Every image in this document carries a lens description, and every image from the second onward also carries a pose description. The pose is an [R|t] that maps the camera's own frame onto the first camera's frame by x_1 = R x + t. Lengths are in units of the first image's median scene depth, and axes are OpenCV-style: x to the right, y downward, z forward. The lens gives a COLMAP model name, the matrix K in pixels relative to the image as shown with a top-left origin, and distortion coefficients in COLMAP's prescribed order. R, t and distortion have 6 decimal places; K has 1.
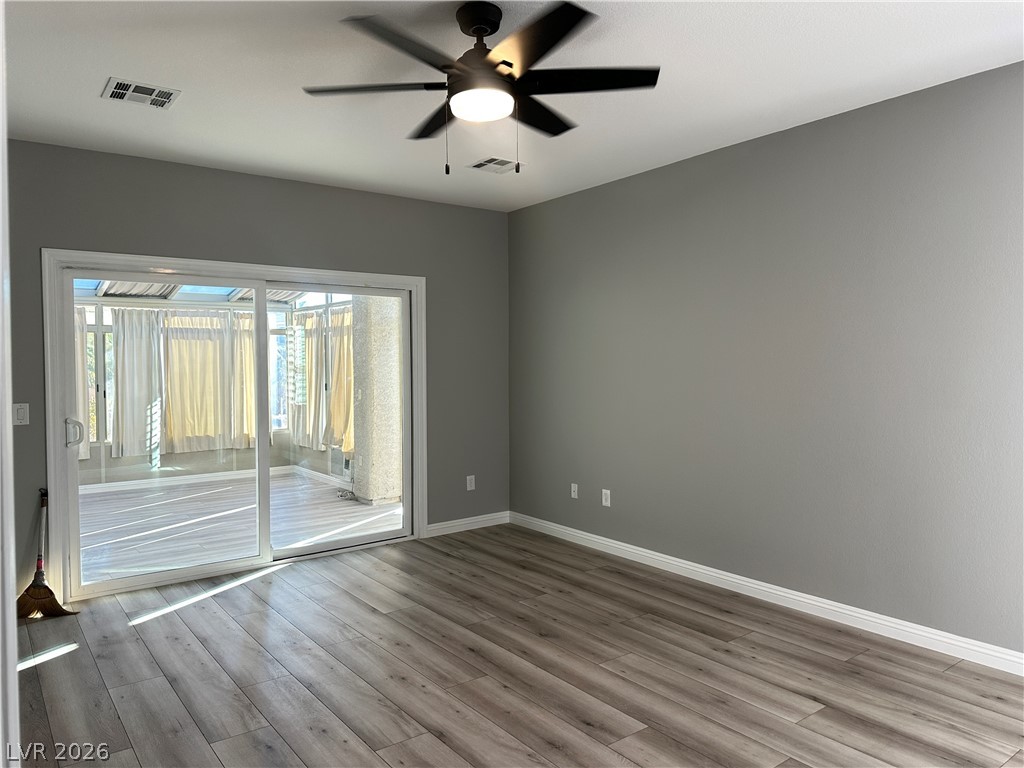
lens RADIAL K [[727.4, 0, 517.5], [0, 727.4, 381.3], [0, 0, 1]] dist [0.091023, -0.083638]
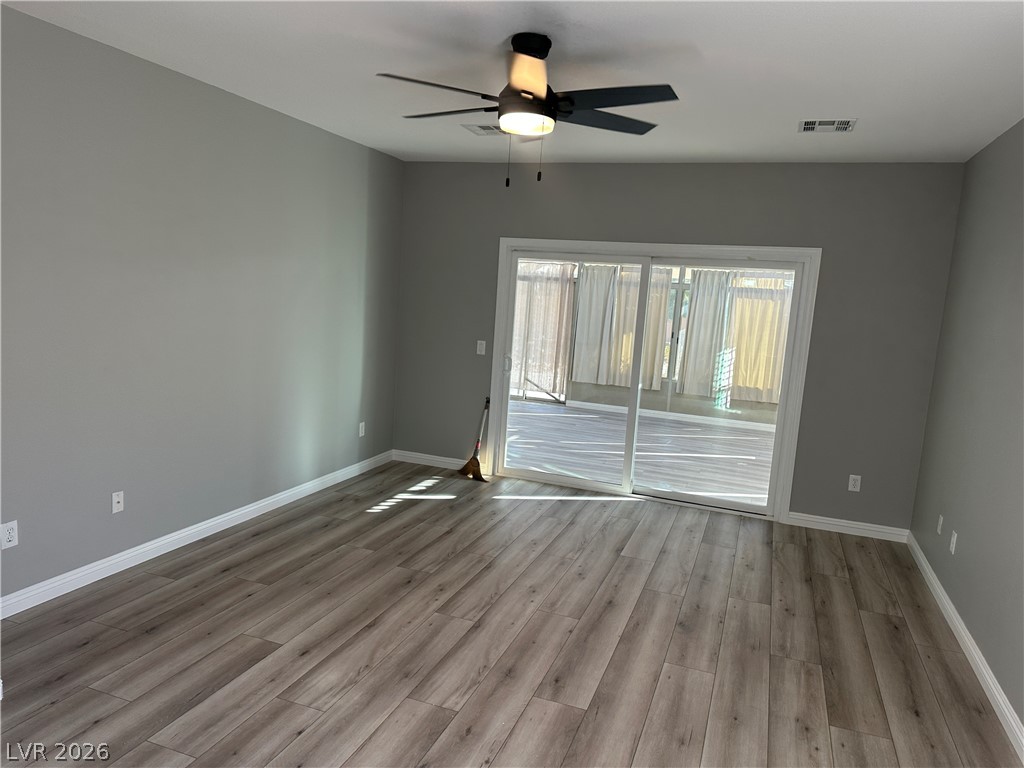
lens RADIAL K [[724.0, 0, 512.0], [0, 724.0, 384.0], [0, 0, 1]] dist [0.169493, -0.223336]
pose [[0.543939, 0.155955, -0.824505, 0.549233], [-0.094845, 0.987707, 0.124254, -0.065200], [0.833747, 0.010614, 0.552044, 0.196634]]
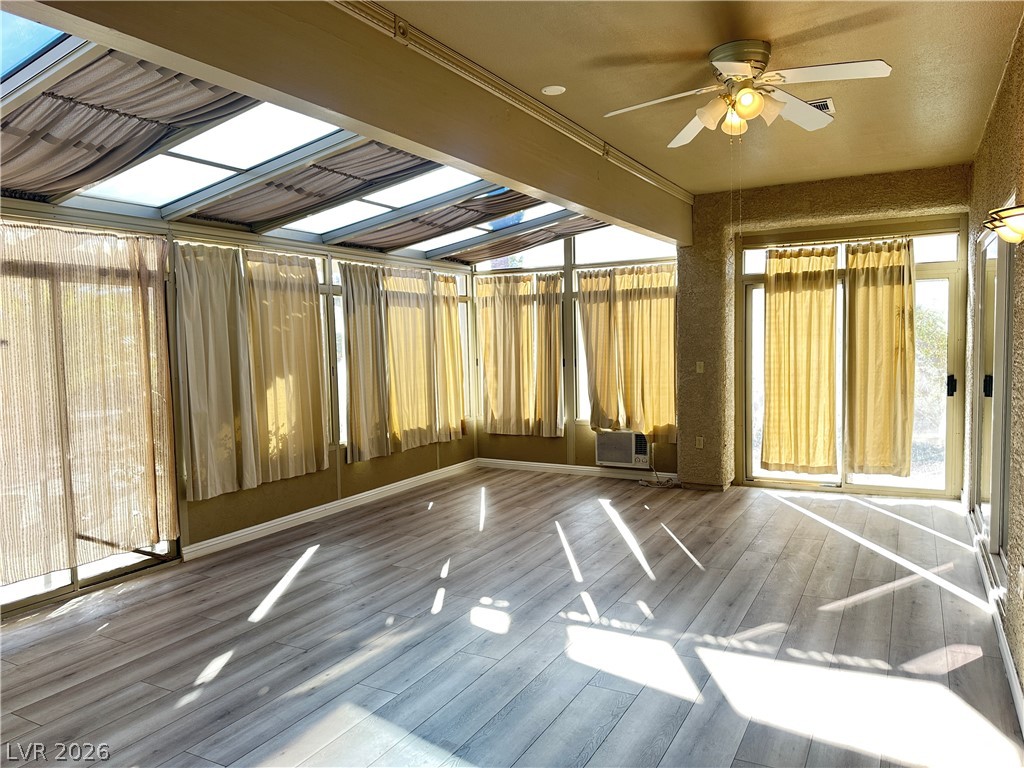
lens RADIAL K [[727.4, 0, 517.5], [0, 727.4, 381.3], [0, 0, 1]] dist [0.091023, -0.083638]
pose [[0.907099, -0.035748, 0.419396, -1.288994], [0.025723, 0.999233, 0.029535, 0.005491], [-0.420130, -0.016003, 0.907323, 0.483762]]
